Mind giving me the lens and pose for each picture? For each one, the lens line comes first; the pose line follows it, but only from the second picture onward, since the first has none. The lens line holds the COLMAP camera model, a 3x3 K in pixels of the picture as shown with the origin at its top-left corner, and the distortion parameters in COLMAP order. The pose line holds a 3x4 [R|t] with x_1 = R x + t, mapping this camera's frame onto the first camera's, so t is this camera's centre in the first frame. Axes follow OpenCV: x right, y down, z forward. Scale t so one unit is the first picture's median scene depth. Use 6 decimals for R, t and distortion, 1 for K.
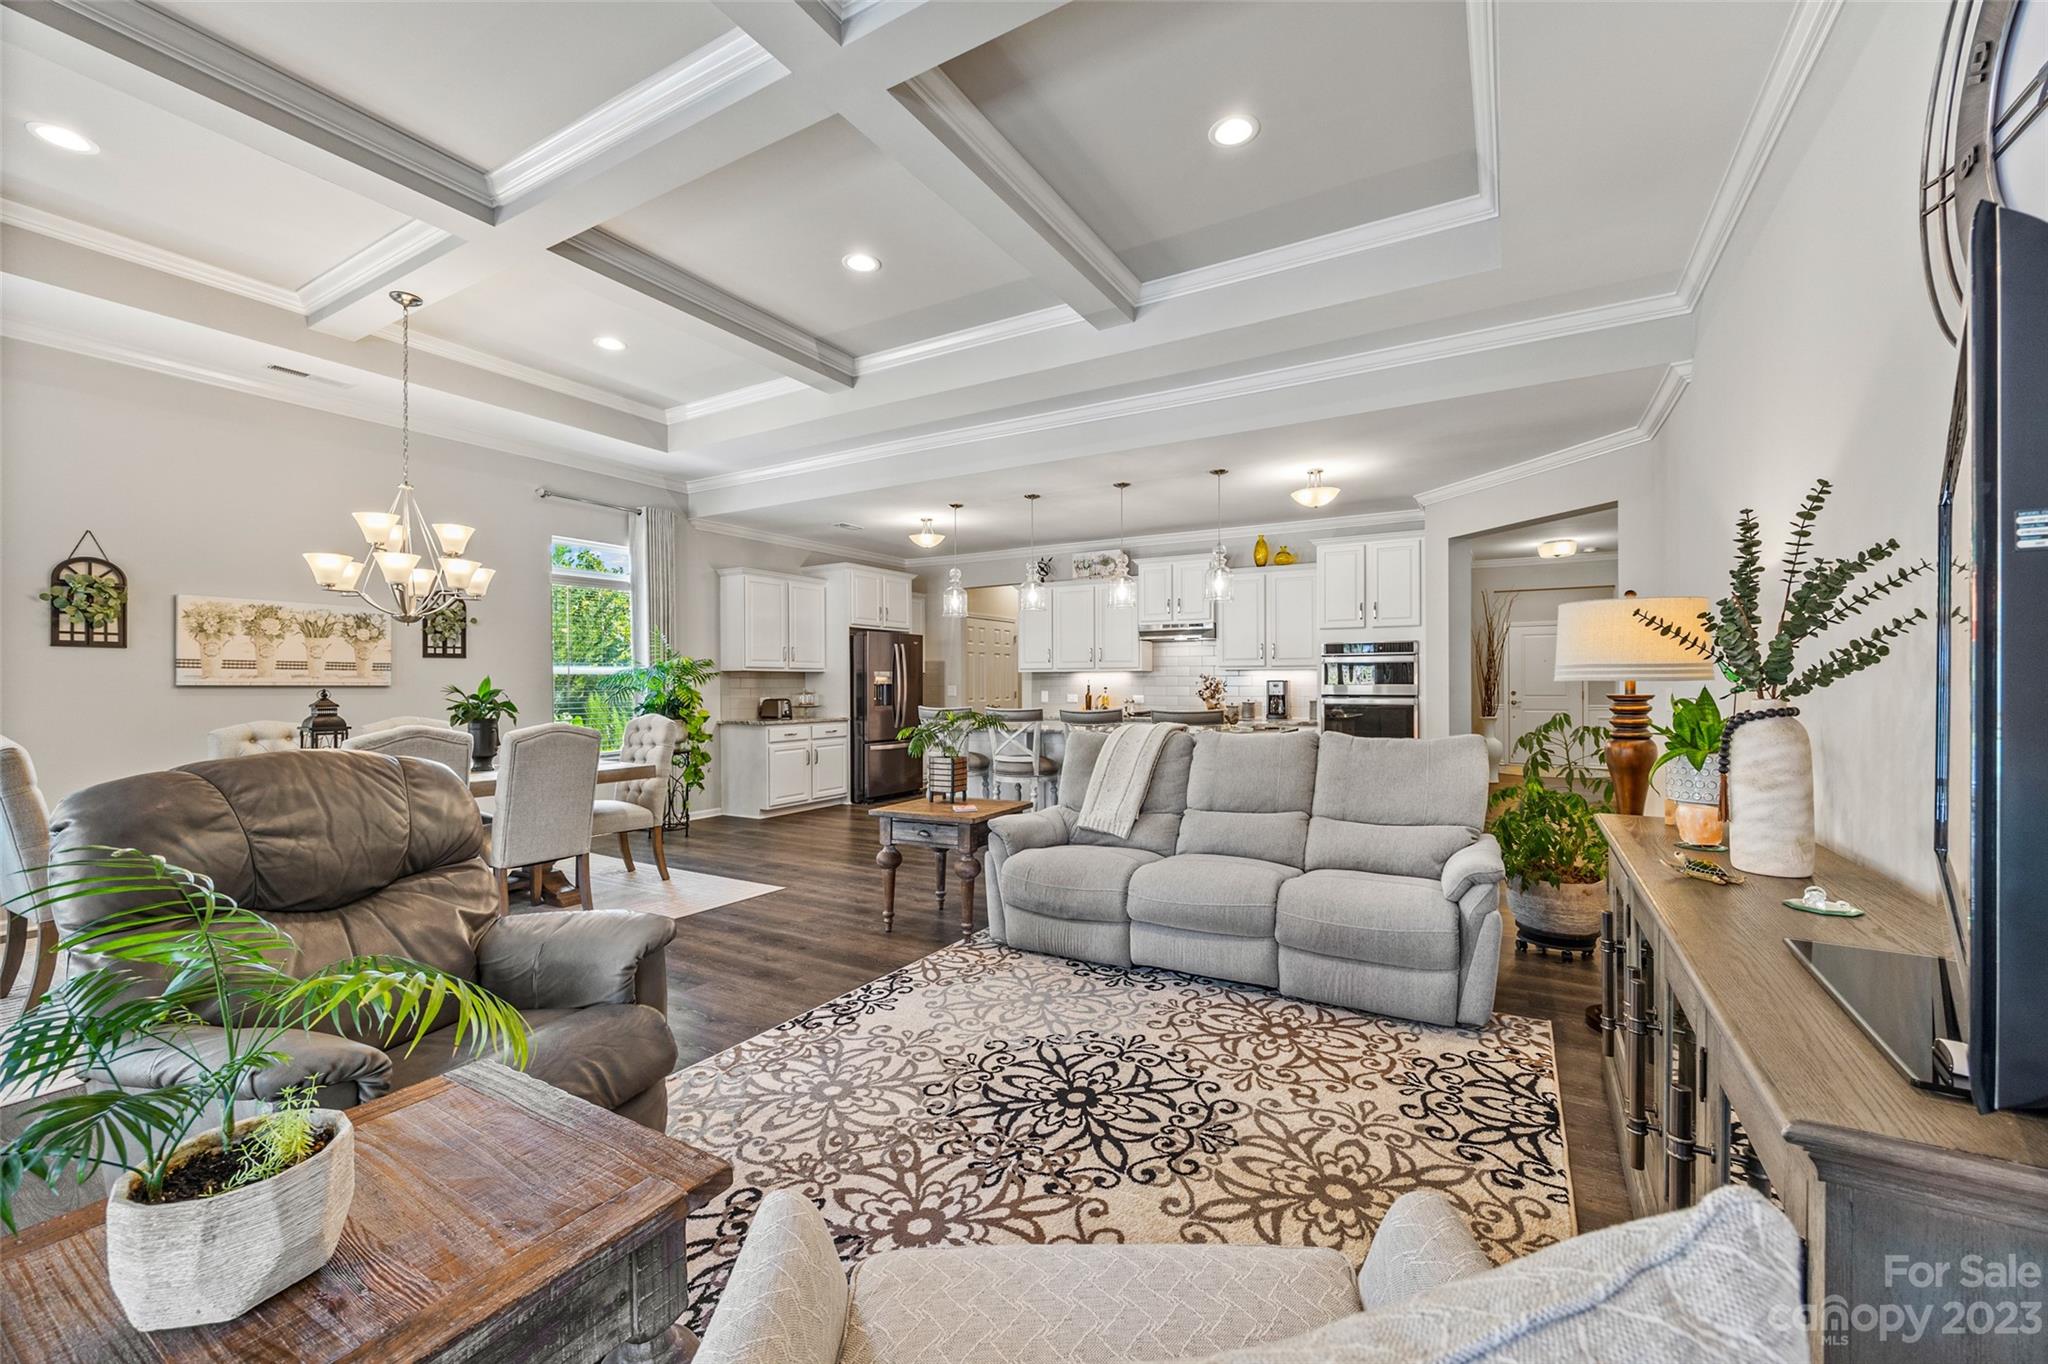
lens RADIAL K [[824.1, 0, 1024.0], [0, 824.1, 682.0], [0, 0, 1]] dist [0.000266, 0.000212]
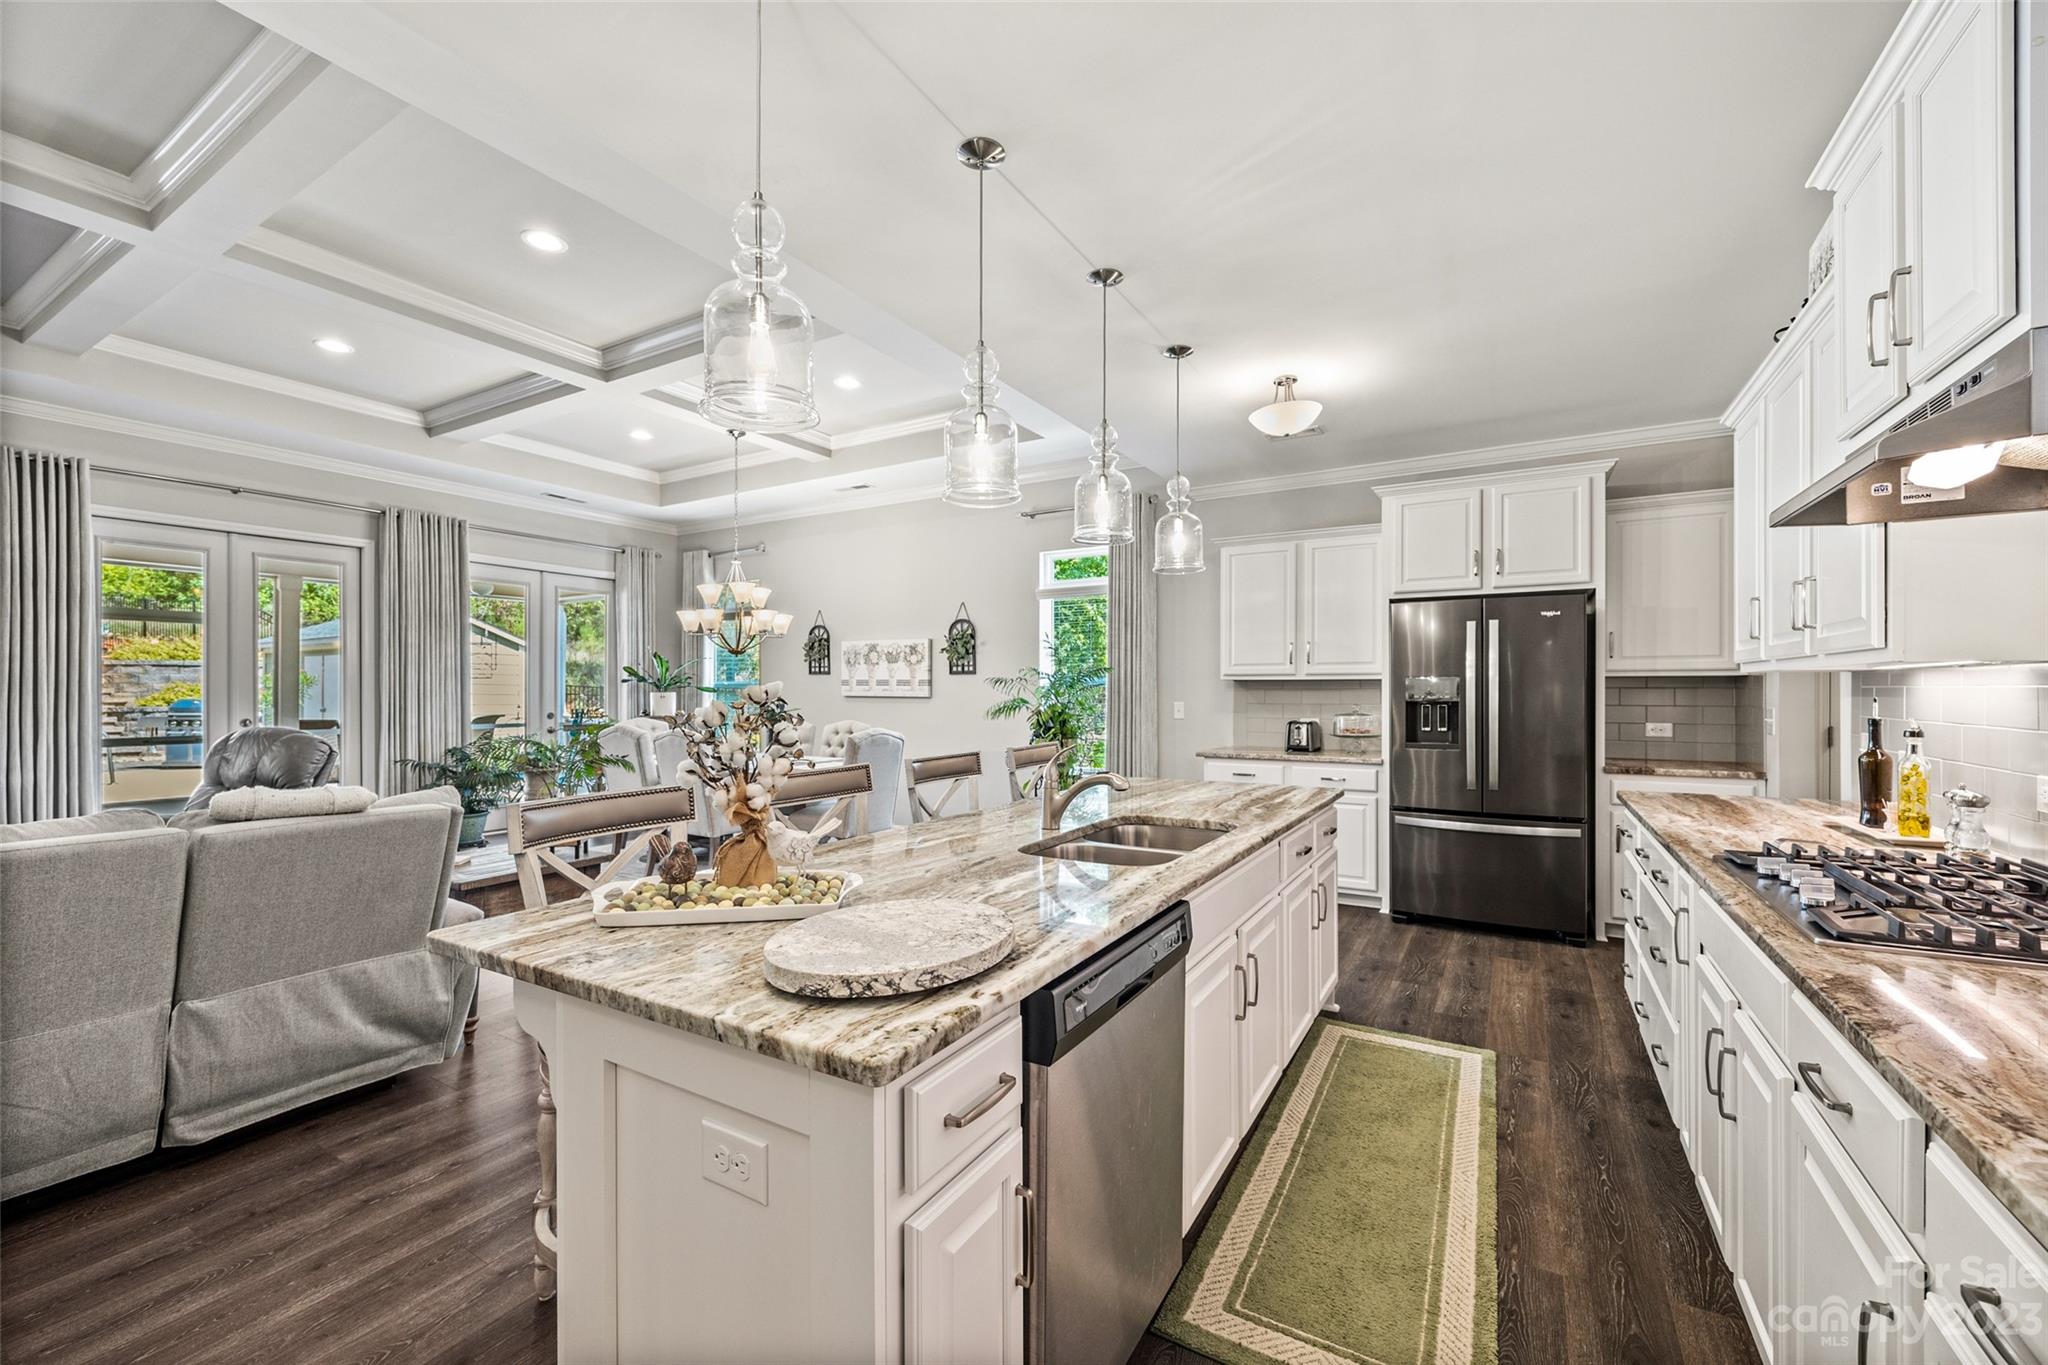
lens RADIAL K [[824.1, 0, 1024.0], [0, 824.1, 682.5], [0, 0, 1]] dist [0.000266, 0.000212]
pose [[0.000175, -0.007900, -0.999969, 0.576808], [-0.000292, 0.999969, -0.007900, -0.008937], [1.000000, 0.000293, 0.000173, 1.227874]]
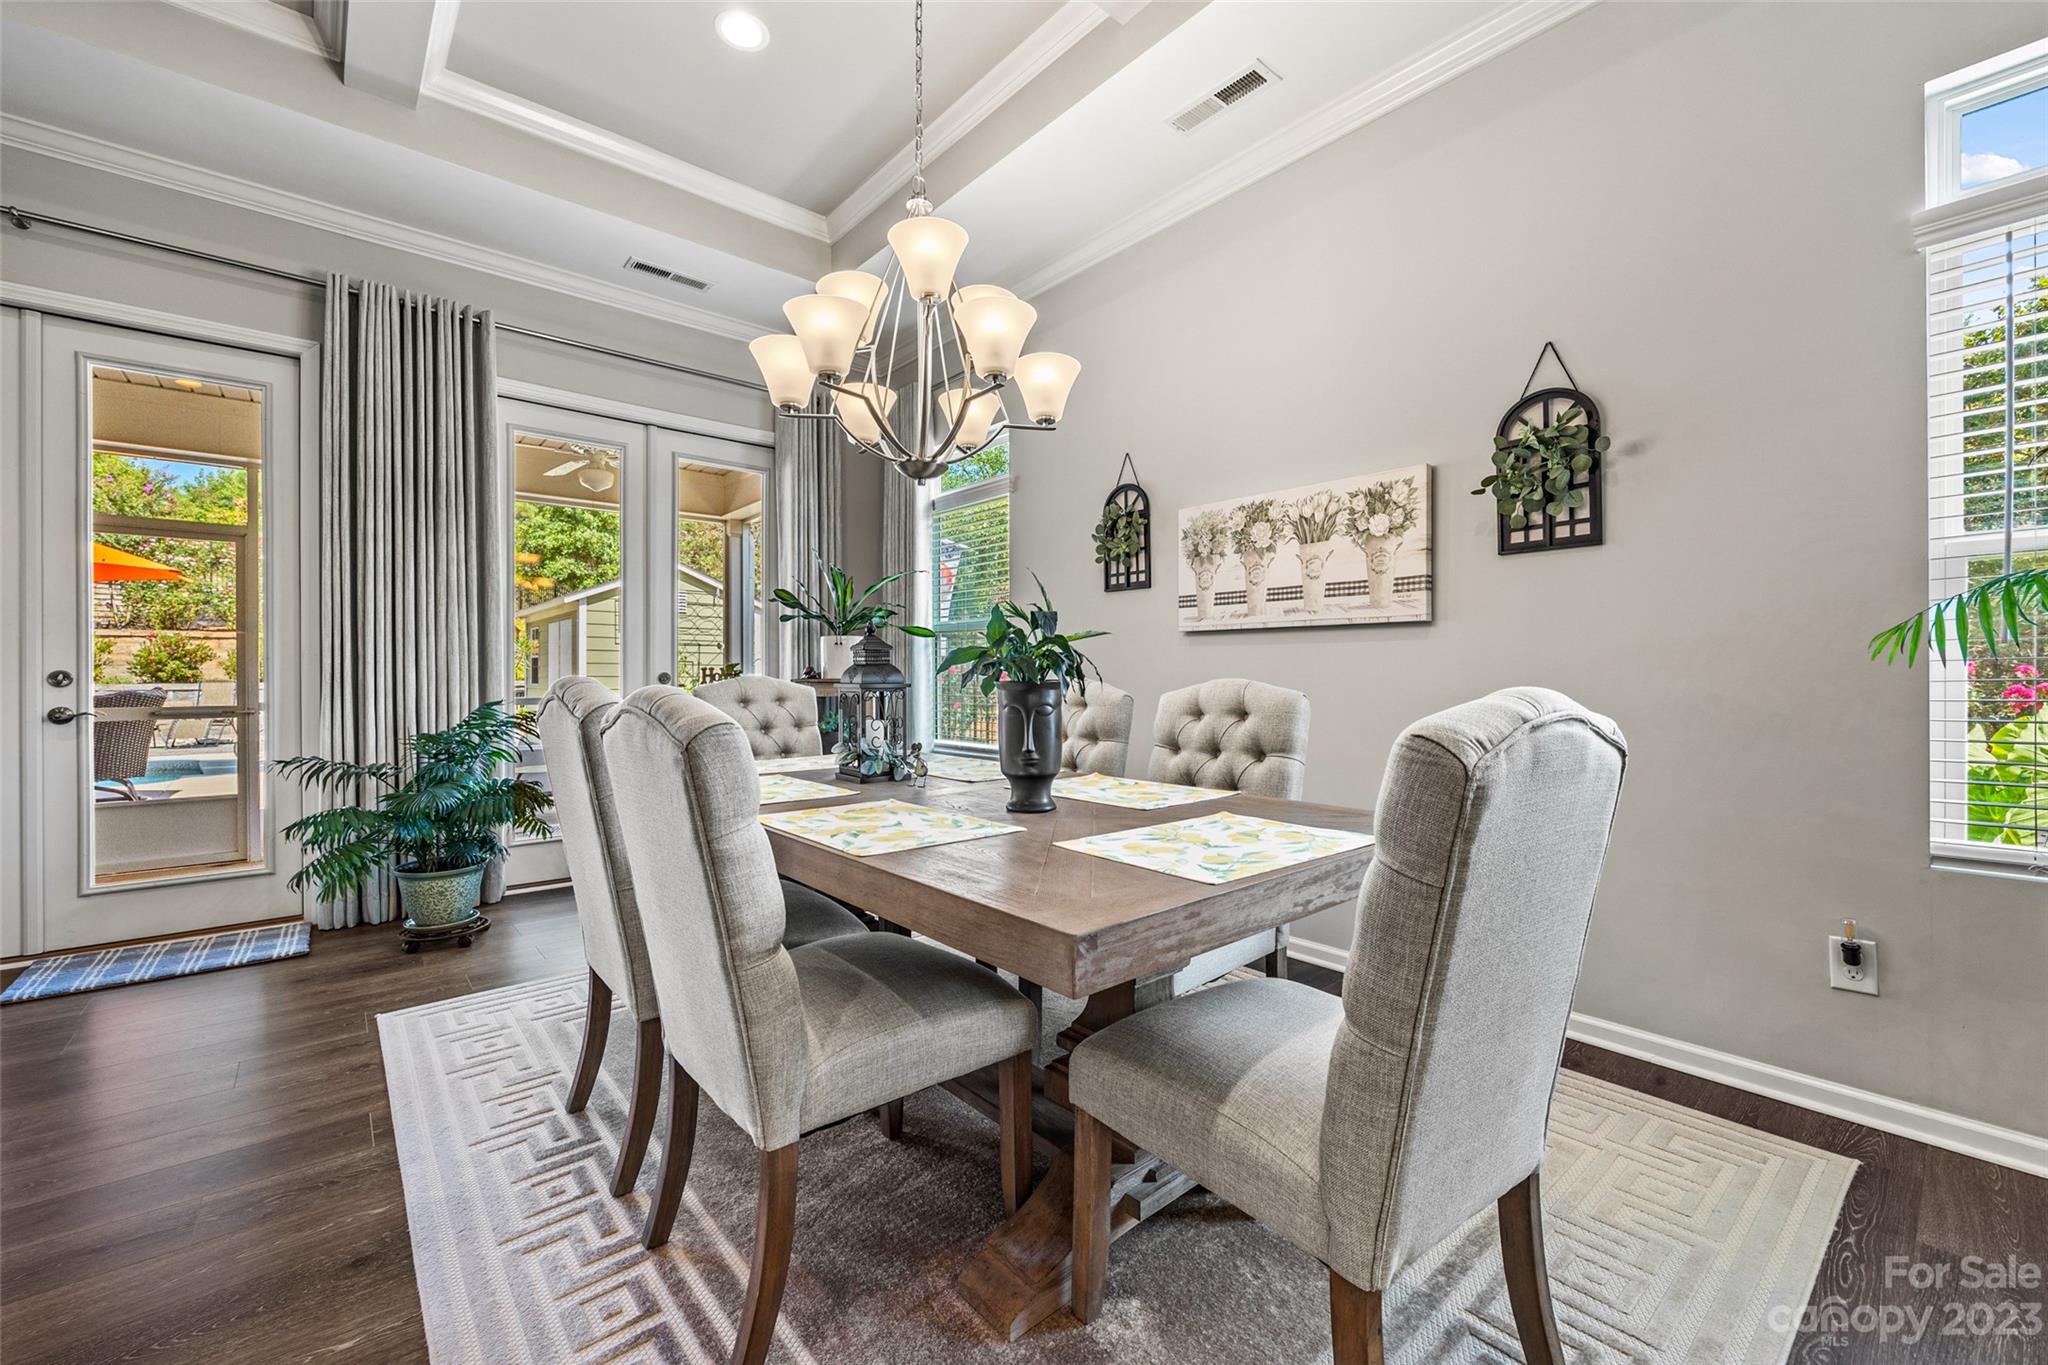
lens RADIAL K [[824.1, 0, 1024.0], [0, 824.1, 682.5], [0, 0, 1]] dist [0.000266, 0.000212]
pose [[-0.317895, 0.013605, -0.948028, -0.244569], [0.004434, 0.999907, 0.012863, 0.035810], [0.948116, -0.000115, -0.317926, 0.990328]]
